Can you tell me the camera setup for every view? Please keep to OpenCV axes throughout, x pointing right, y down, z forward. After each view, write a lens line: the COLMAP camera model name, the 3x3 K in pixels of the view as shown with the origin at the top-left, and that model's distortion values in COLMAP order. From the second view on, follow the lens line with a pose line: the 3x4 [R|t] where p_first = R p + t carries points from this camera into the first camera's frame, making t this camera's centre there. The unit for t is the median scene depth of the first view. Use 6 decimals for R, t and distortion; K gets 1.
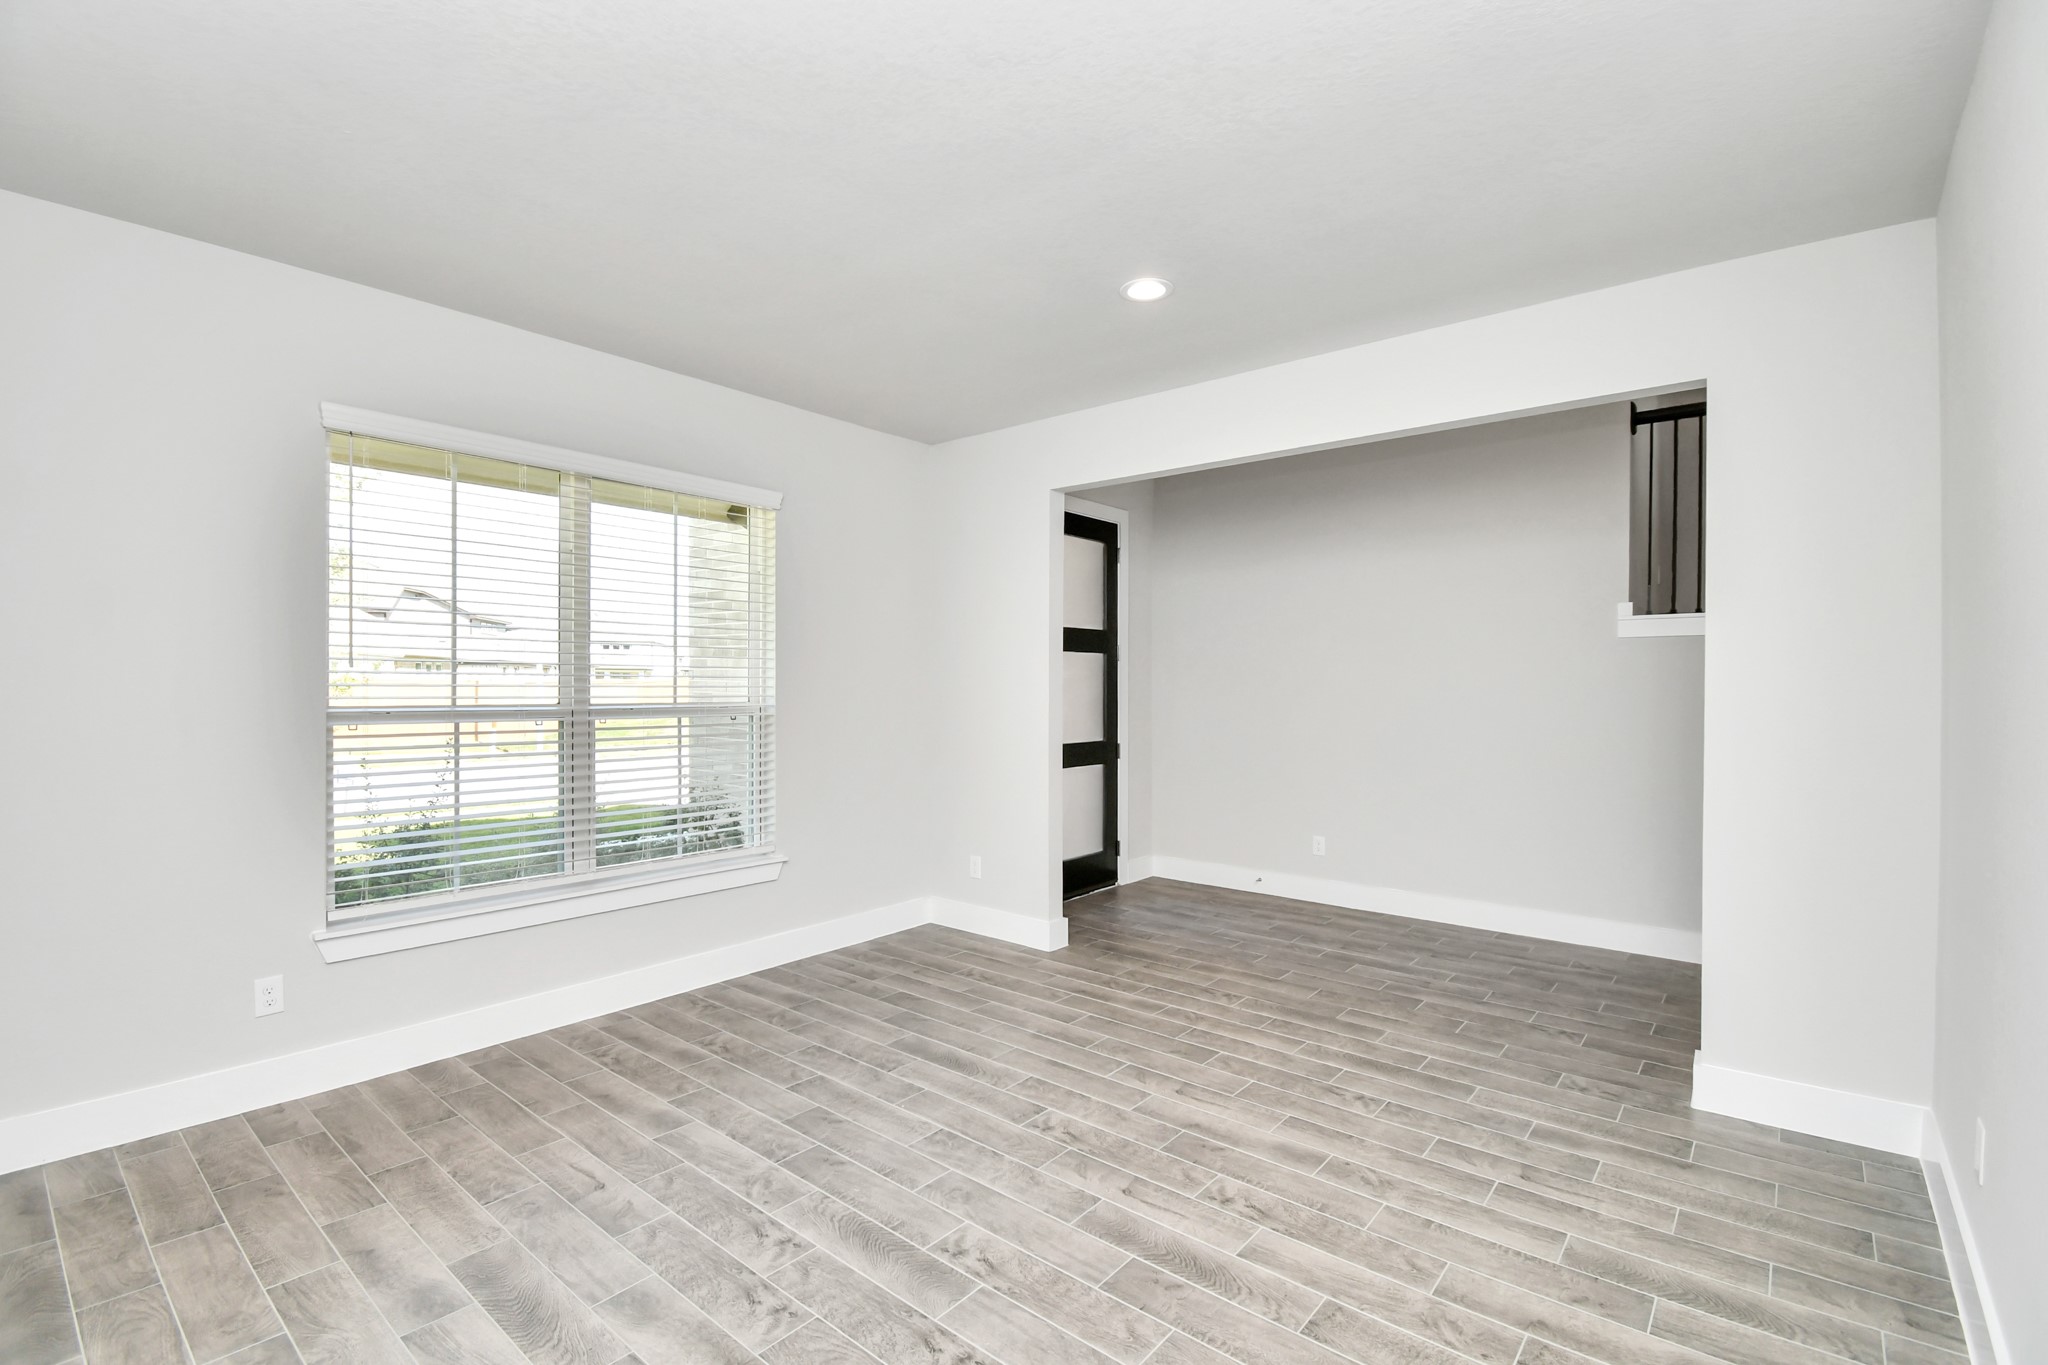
lens RADIAL K [[902.5, 0, 1024.0], [0, 902.5, 682.5], [0, 0, 1]] dist [0.023351, -0.026499]
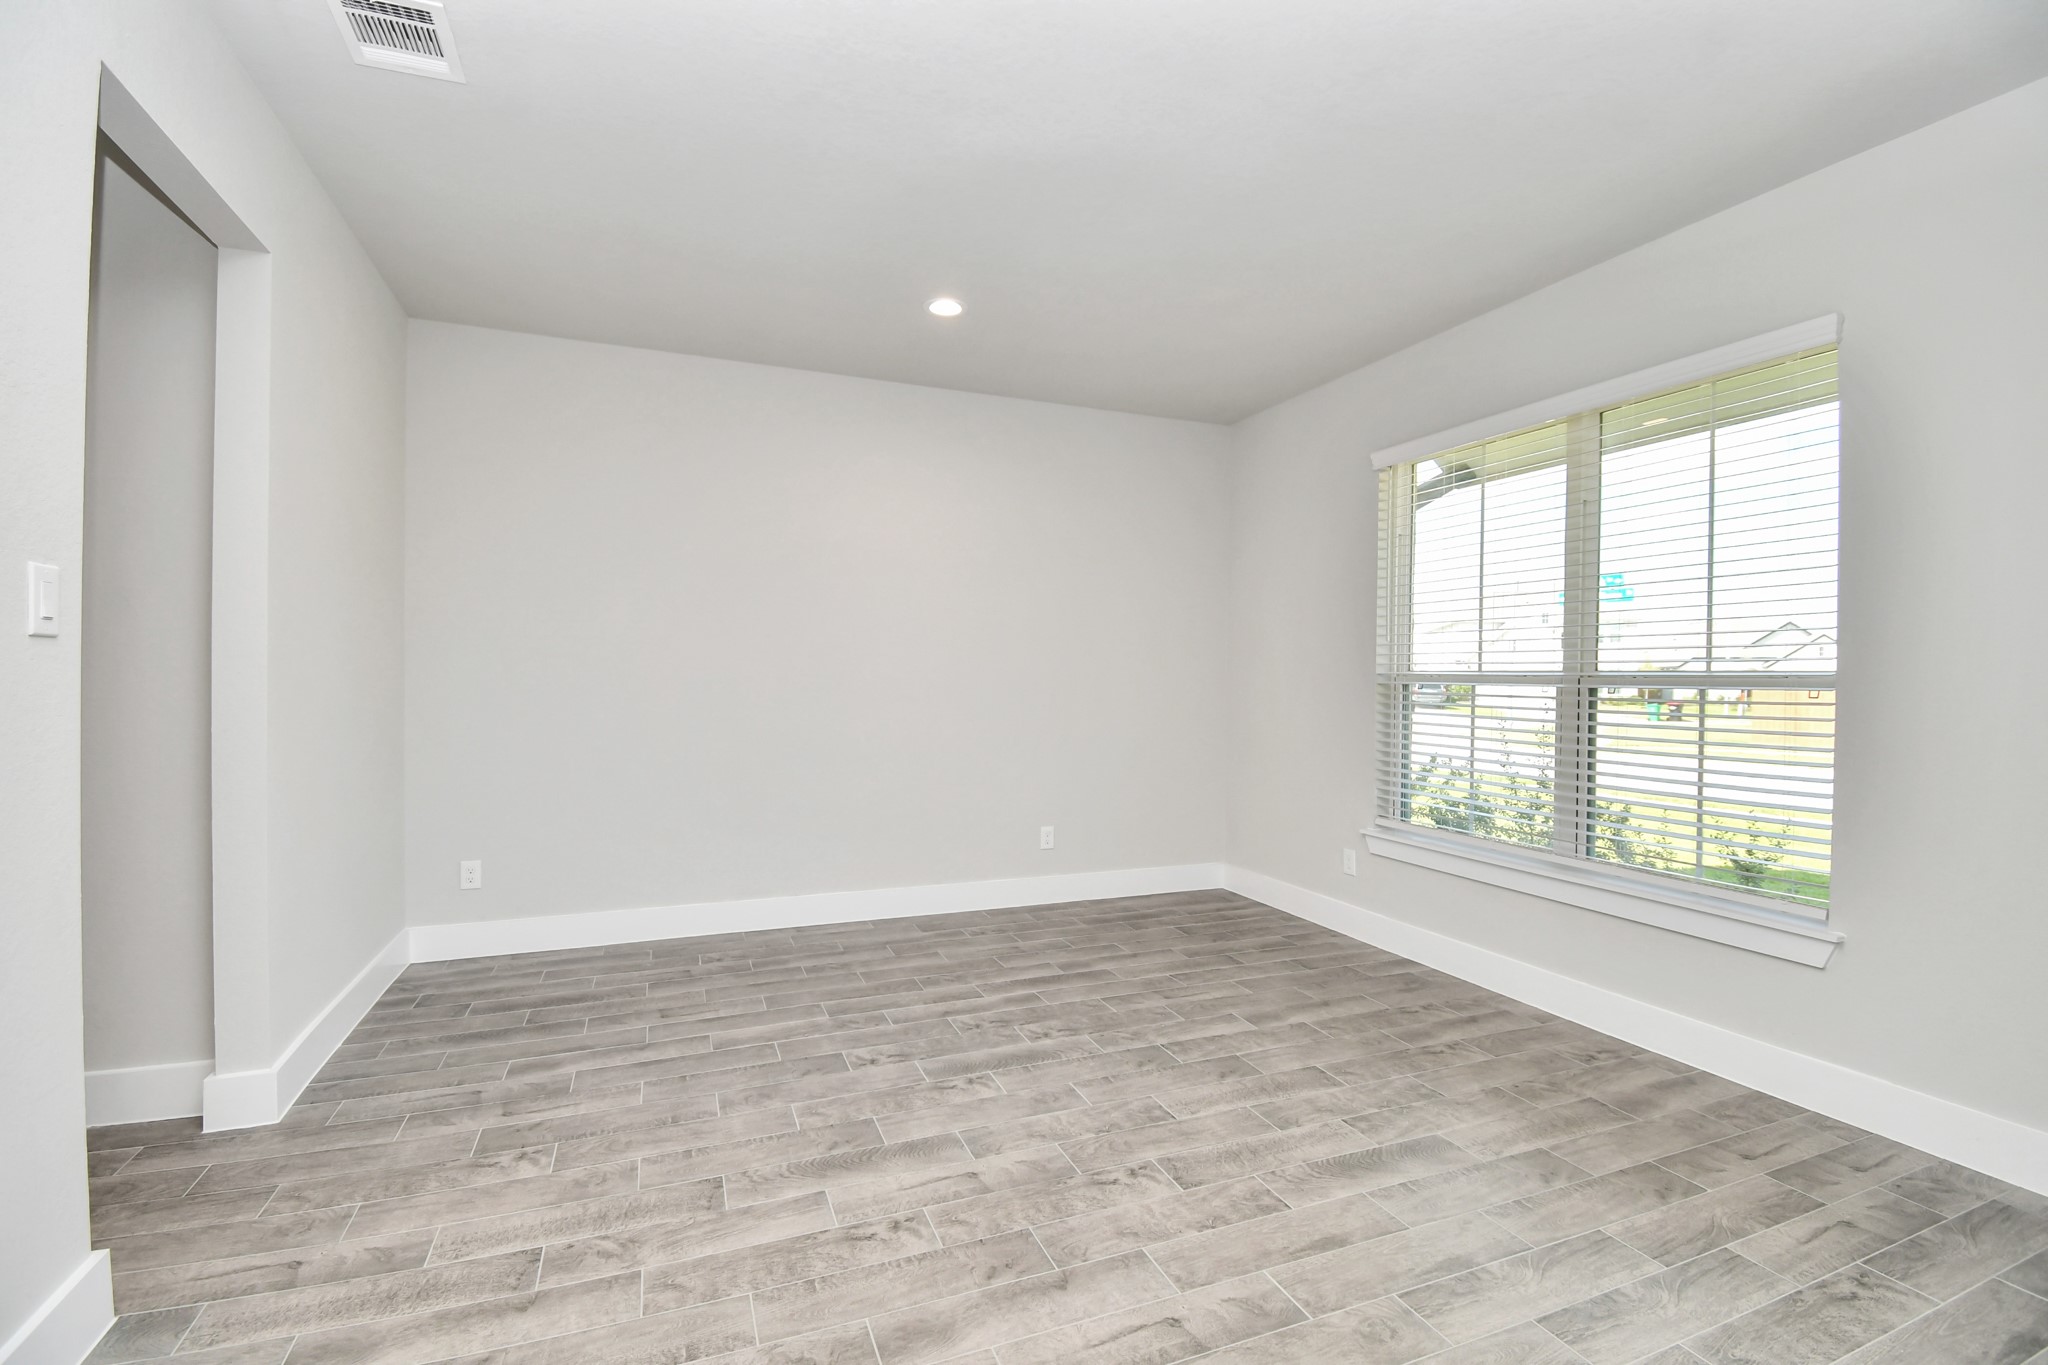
lens RADIAL K [[902.5, 0, 1024.0], [0, 902.5, 682.5], [0, 0, 1]] dist [0.023351, -0.026499]
pose [[-0.472219, -0.003260, -0.881475, 0.710606], [-0.009575, 0.999953, 0.001431, 0.048607], [0.881430, 0.009115, -0.472228, 1.166242]]
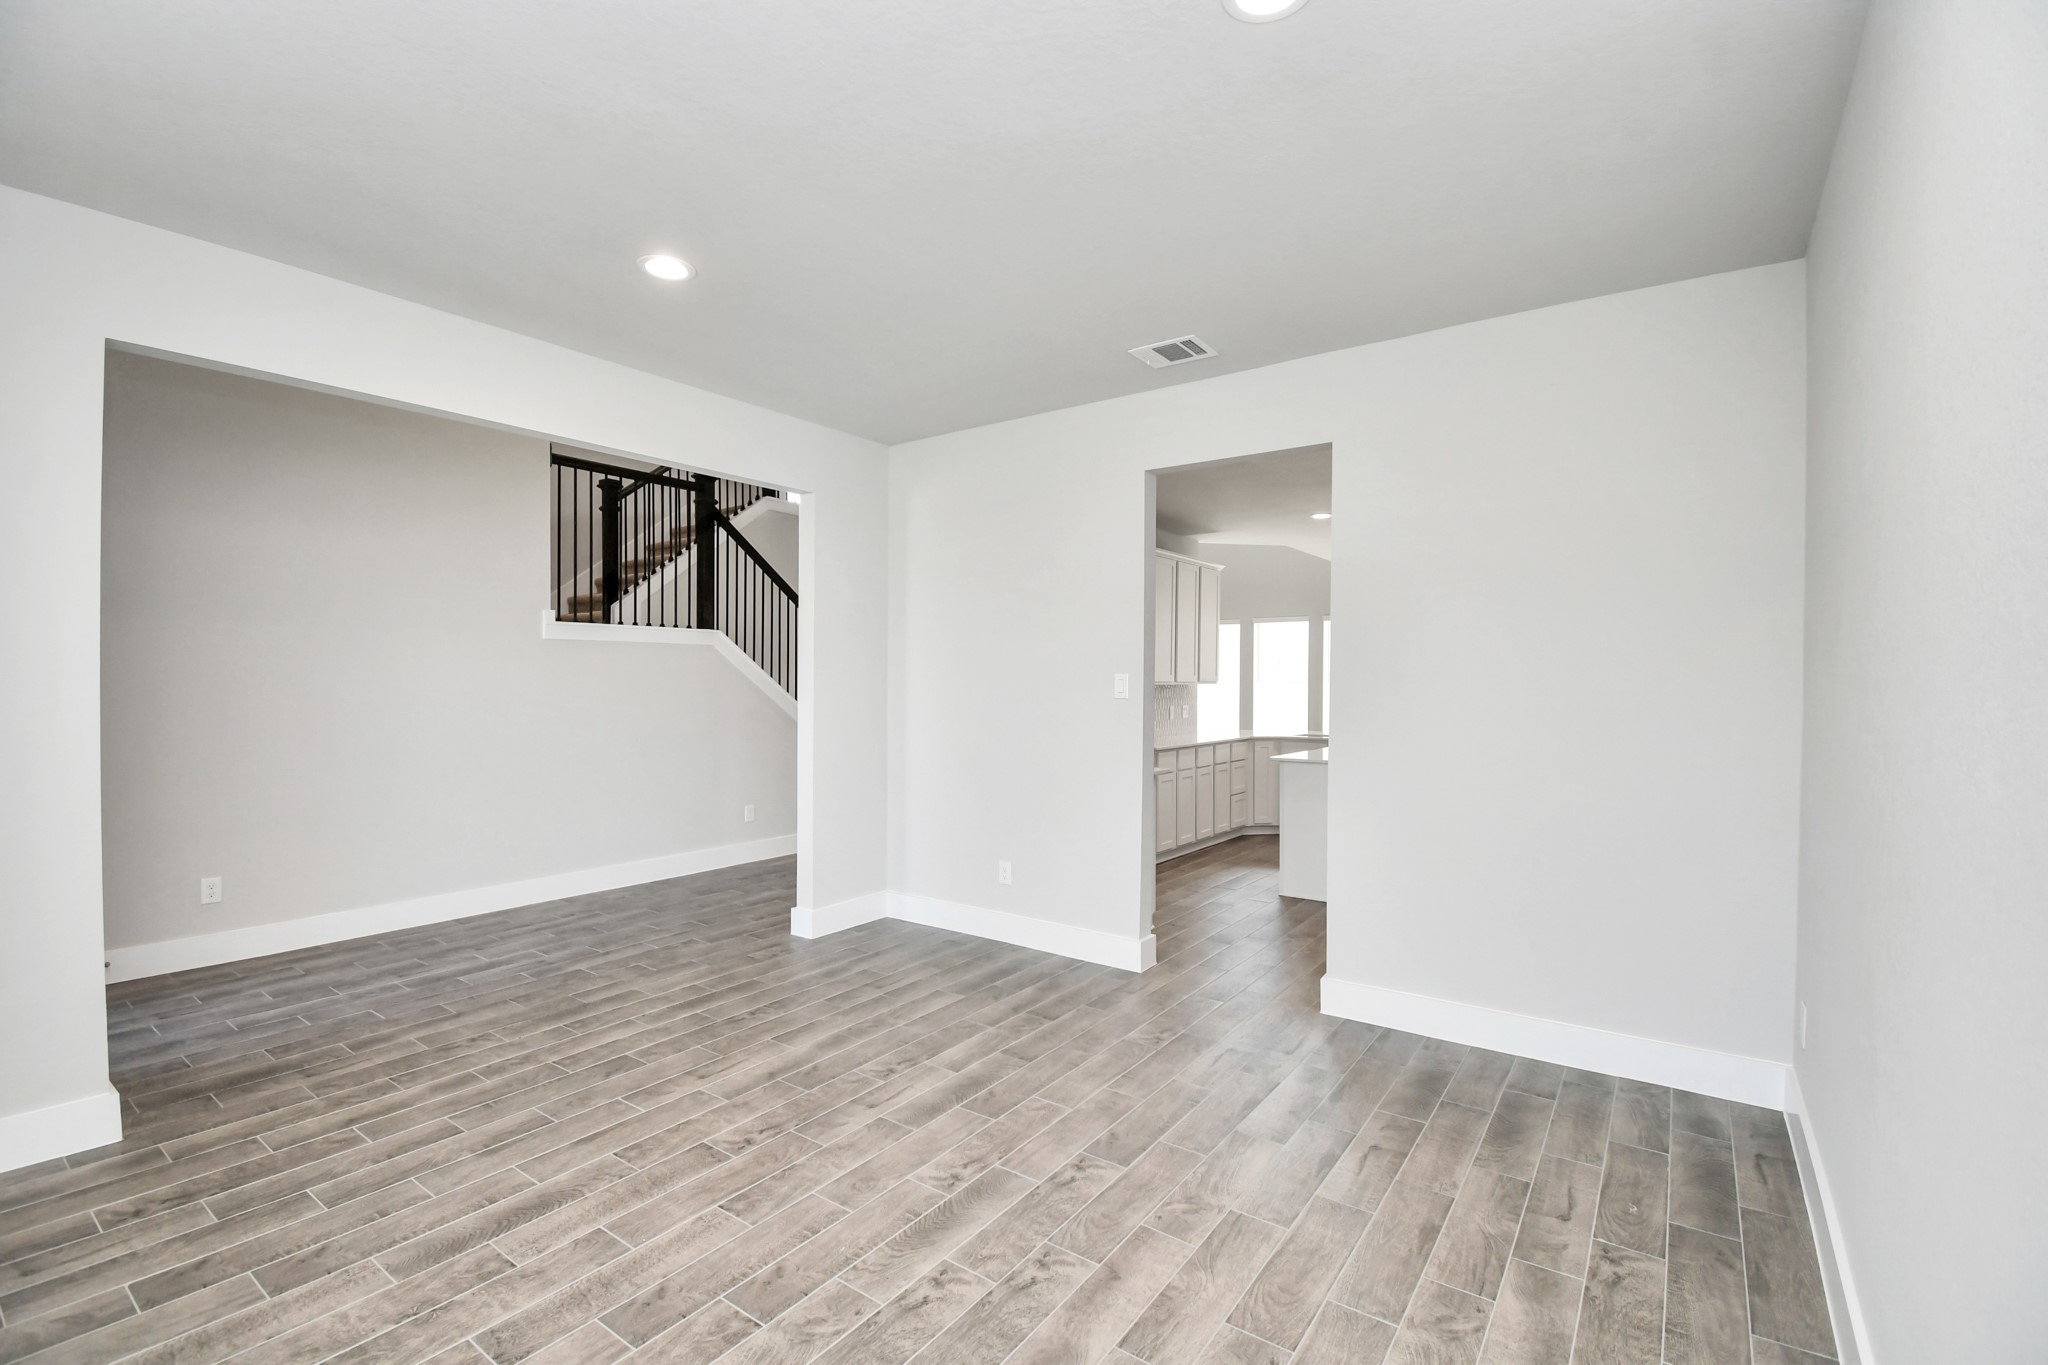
lens RADIAL K [[899.0, 0, 1002.1], [0, 899.0, 683.0], [0, 0, 1]] dist [0.024016, -0.027282]
pose [[-0.047130, -0.007032, 0.998864, -0.850000], [-0.004400, 0.999967, 0.006833, -0.002210], [-0.998879, -0.004072, -0.047159, 0.701817]]
